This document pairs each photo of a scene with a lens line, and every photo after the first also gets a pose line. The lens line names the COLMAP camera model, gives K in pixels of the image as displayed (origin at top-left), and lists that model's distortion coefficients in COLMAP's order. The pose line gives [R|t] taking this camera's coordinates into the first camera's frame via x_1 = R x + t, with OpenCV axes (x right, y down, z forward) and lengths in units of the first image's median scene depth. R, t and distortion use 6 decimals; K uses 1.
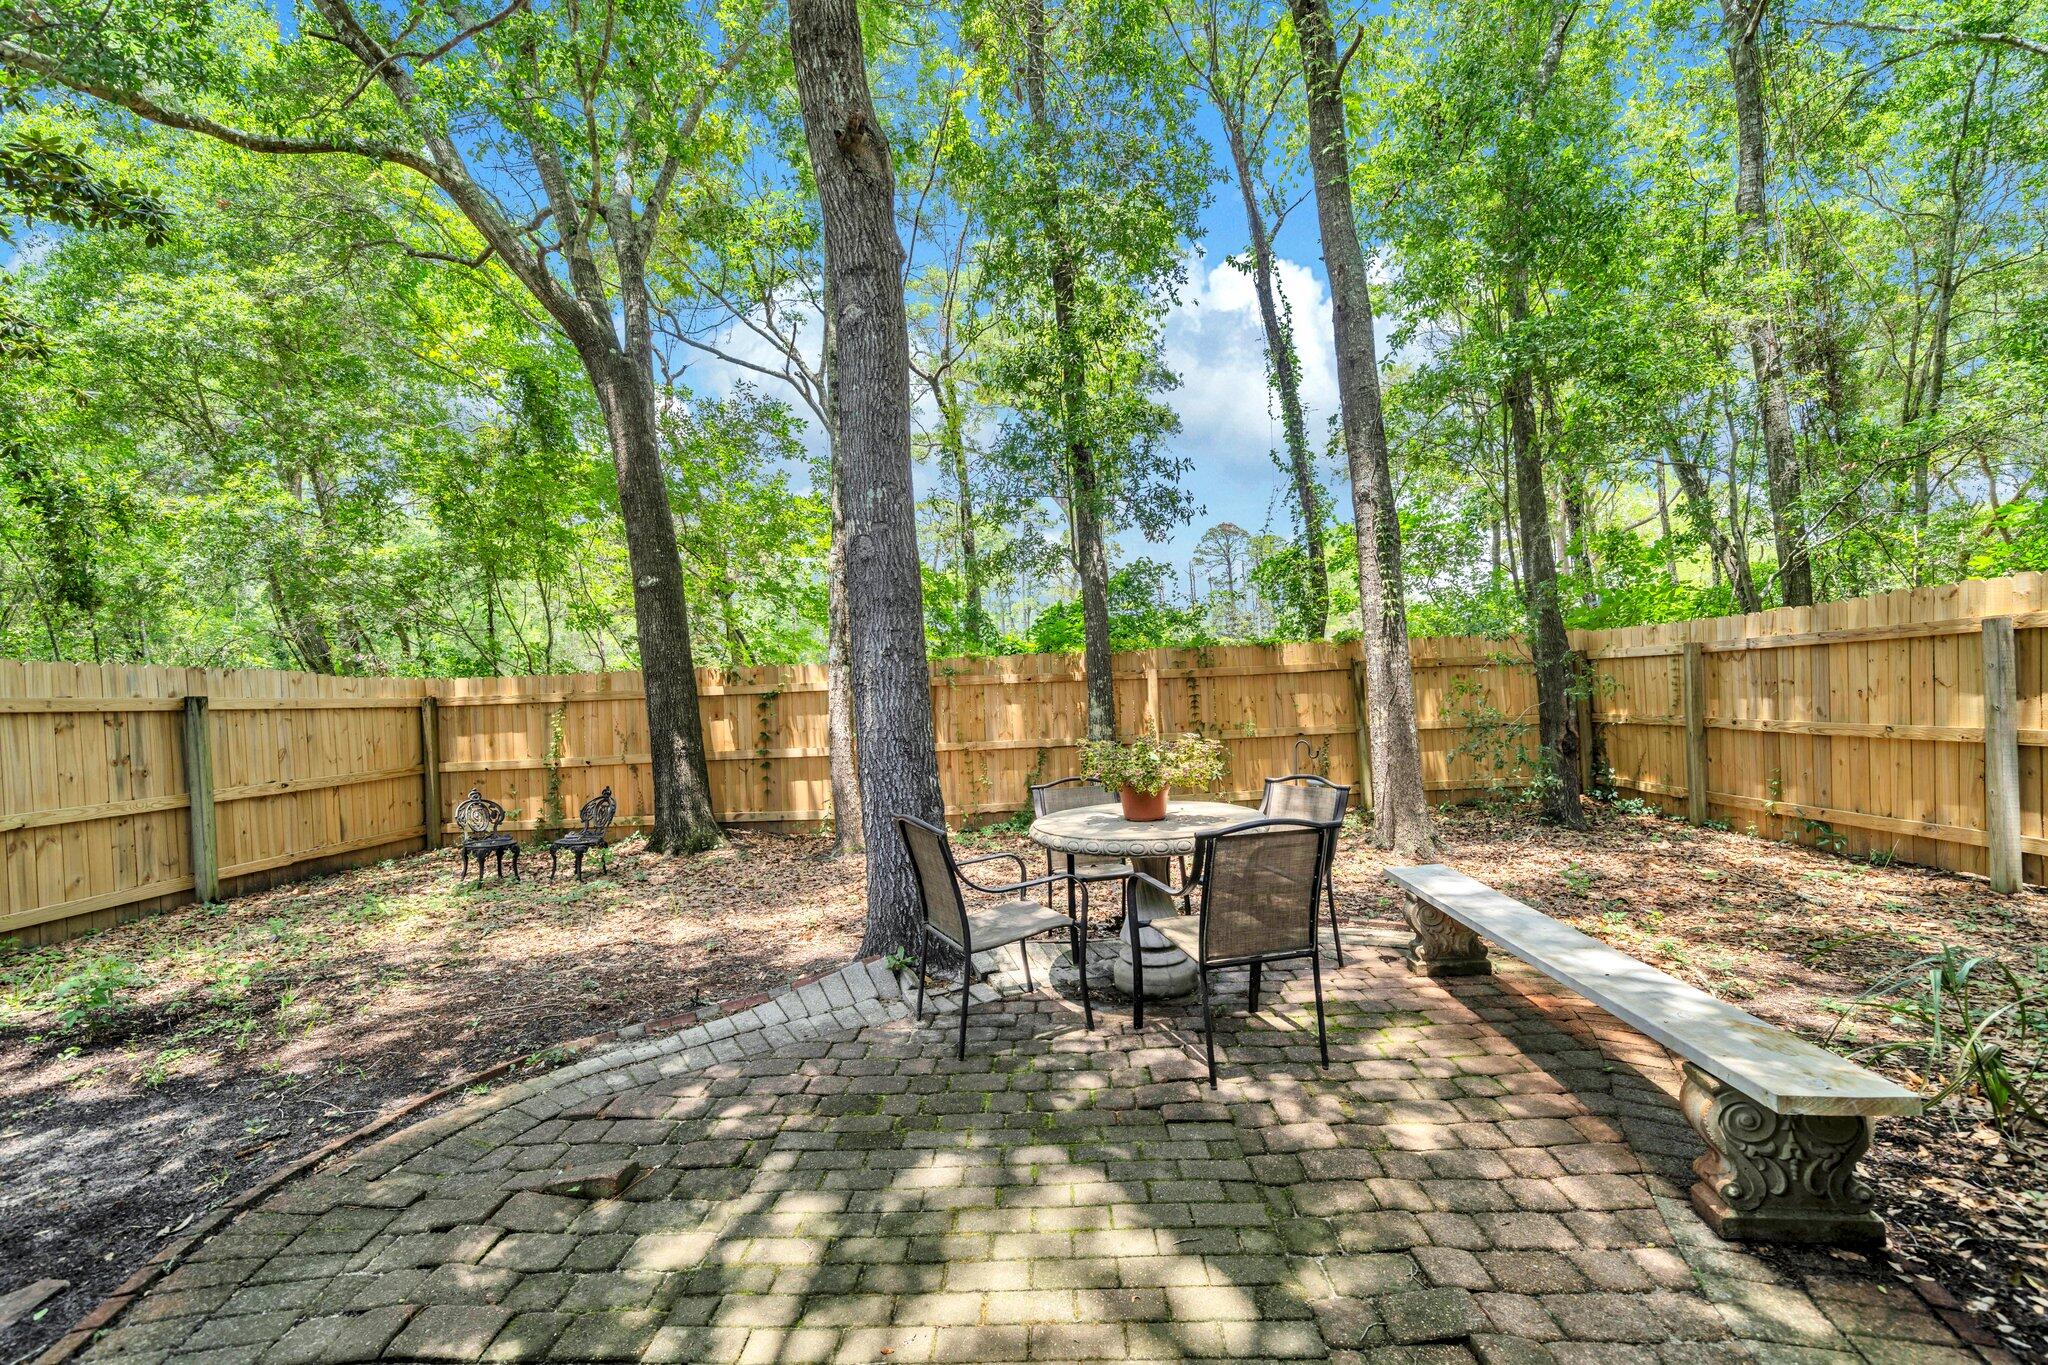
lens RADIAL K [[837.6, 0, 1025.7], [0, 837.6, 677.3], [0, 0, 1]] dist [-0.002178, 0.000115]
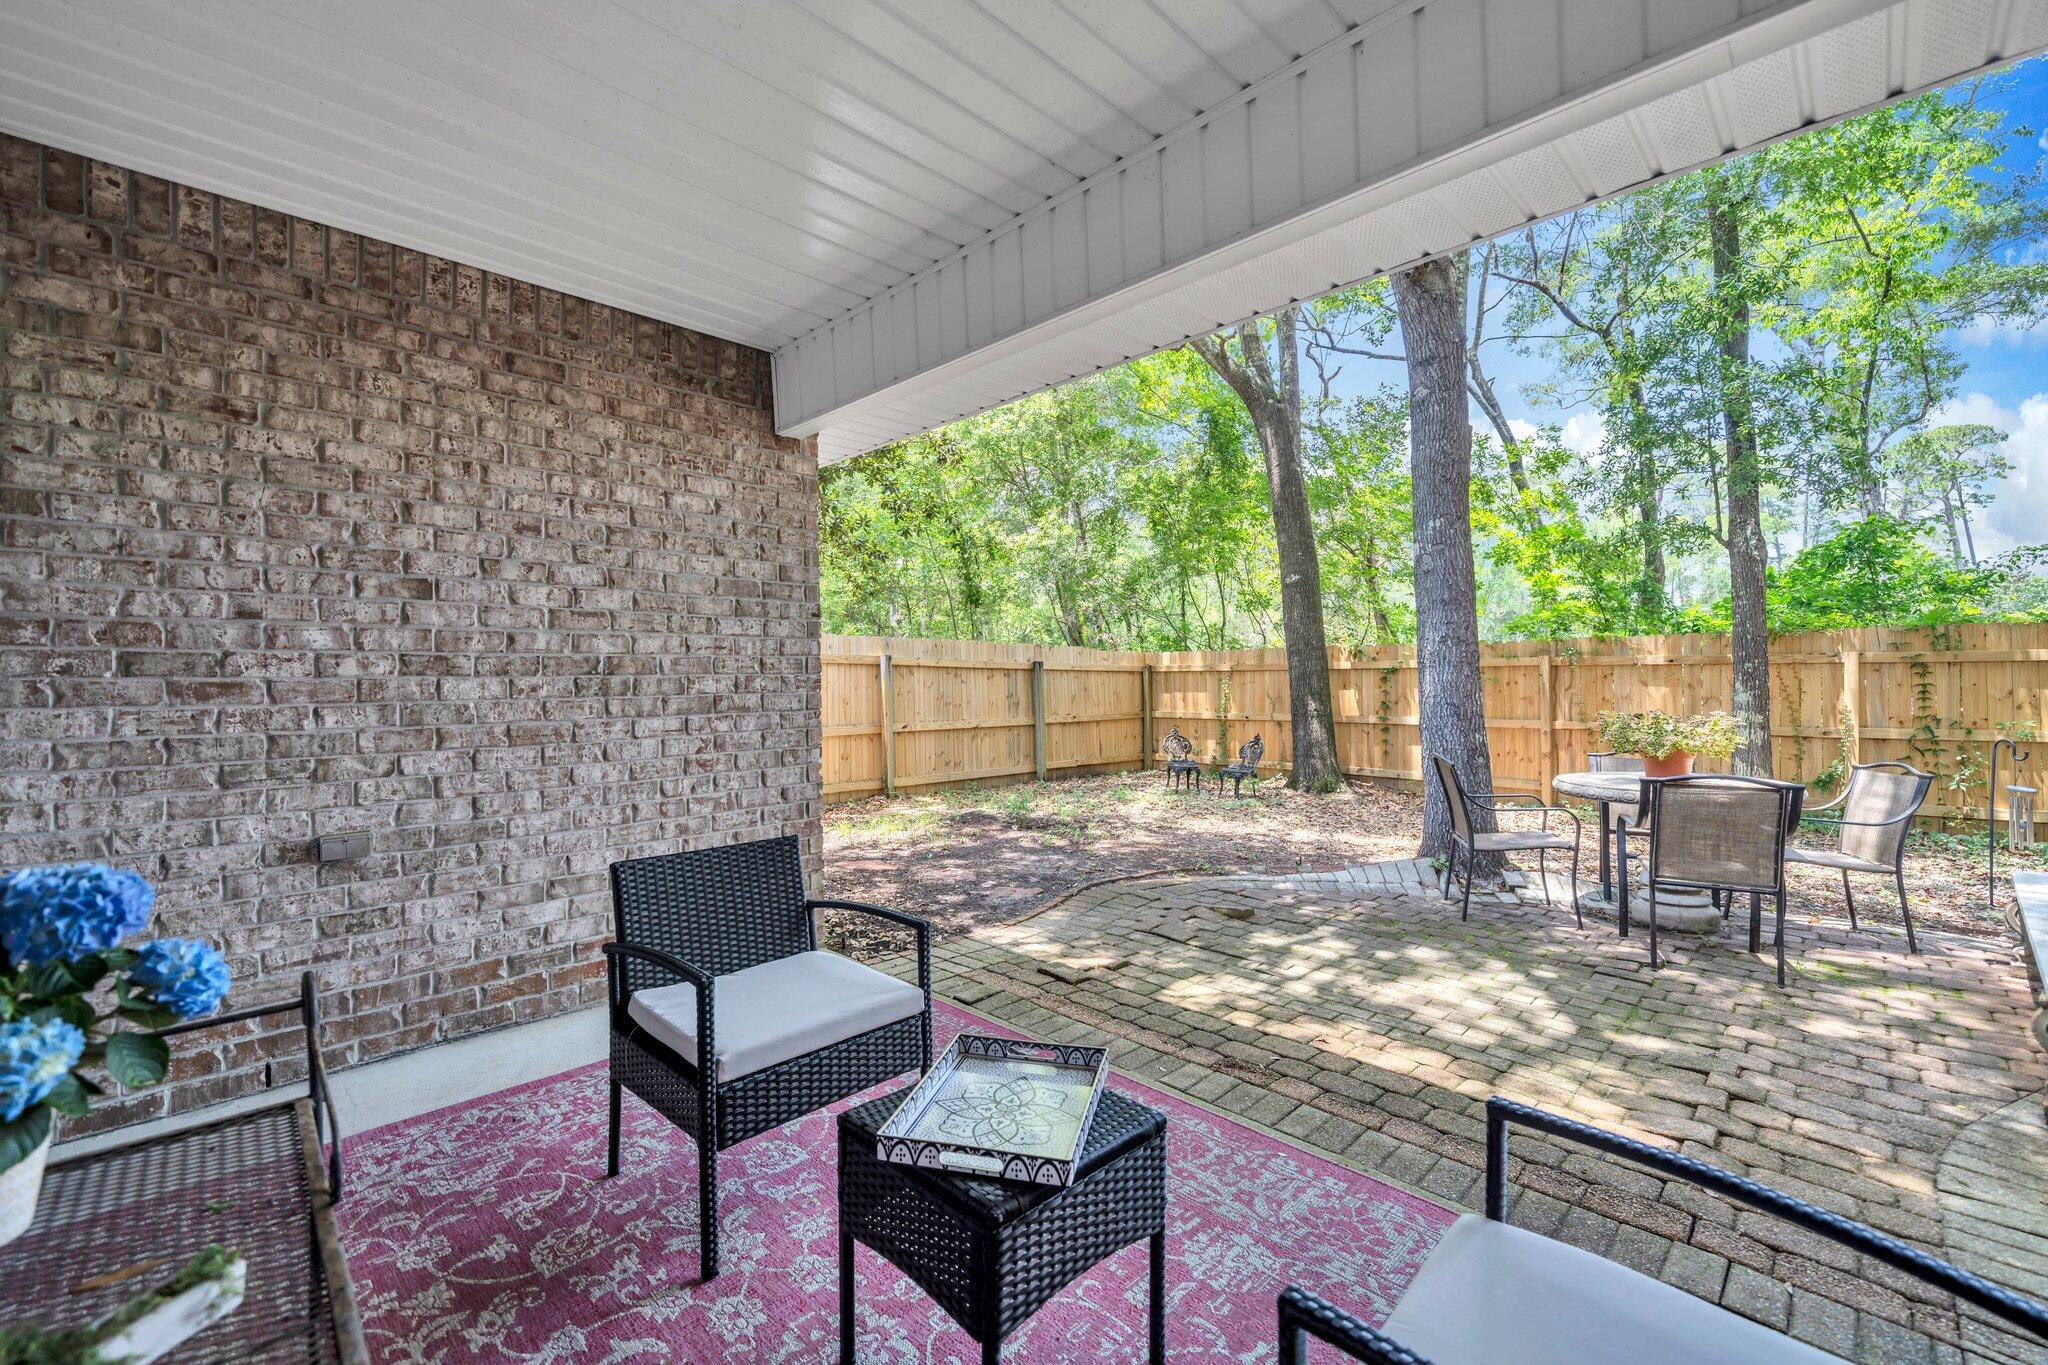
lens RADIAL K [[837.6, 0, 1025.7], [0, 837.6, 677.3], [0, 0, 1]] dist [-0.002178, 0.000115]
pose [[0.731814, 0.033194, -0.680696, 0.124394], [-0.012493, 0.999299, 0.035300, -0.003548], [0.681390, -0.017329, 0.731715, -0.211758]]
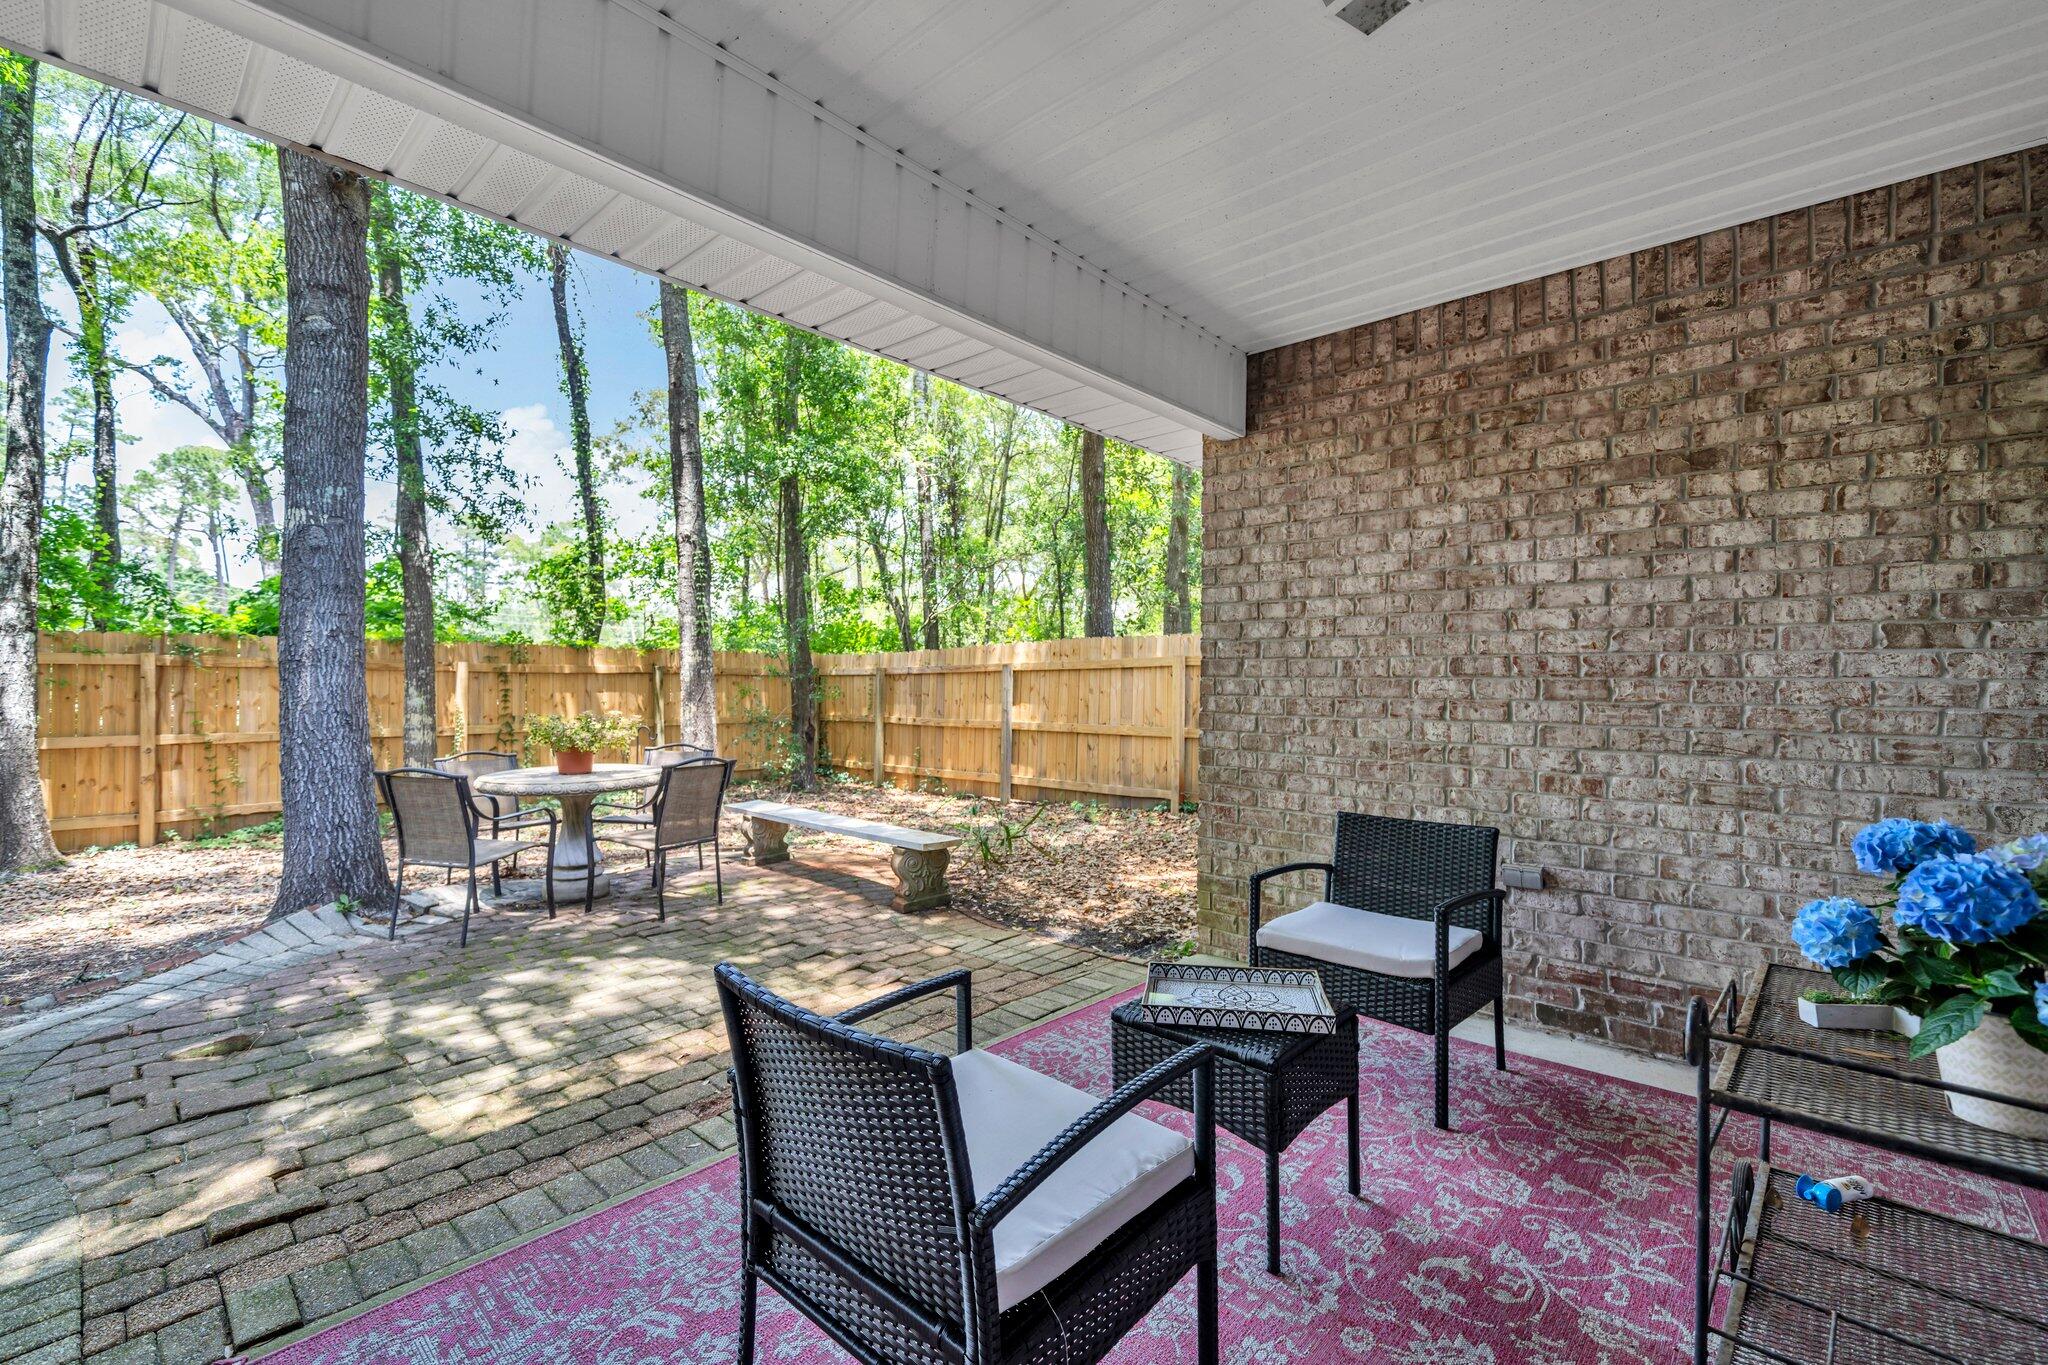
lens RADIAL K [[859.1, 0, 999.9], [0, 859.1, 690.9], [0, 0, 1]] dist [0.000264, 0.000237]
pose [[0.673165, 0.039175, 0.738454, -0.192232], [-0.044271, 0.998940, -0.012637, 0.010102], [-0.738166, -0.024185, 0.674186, -0.199347]]
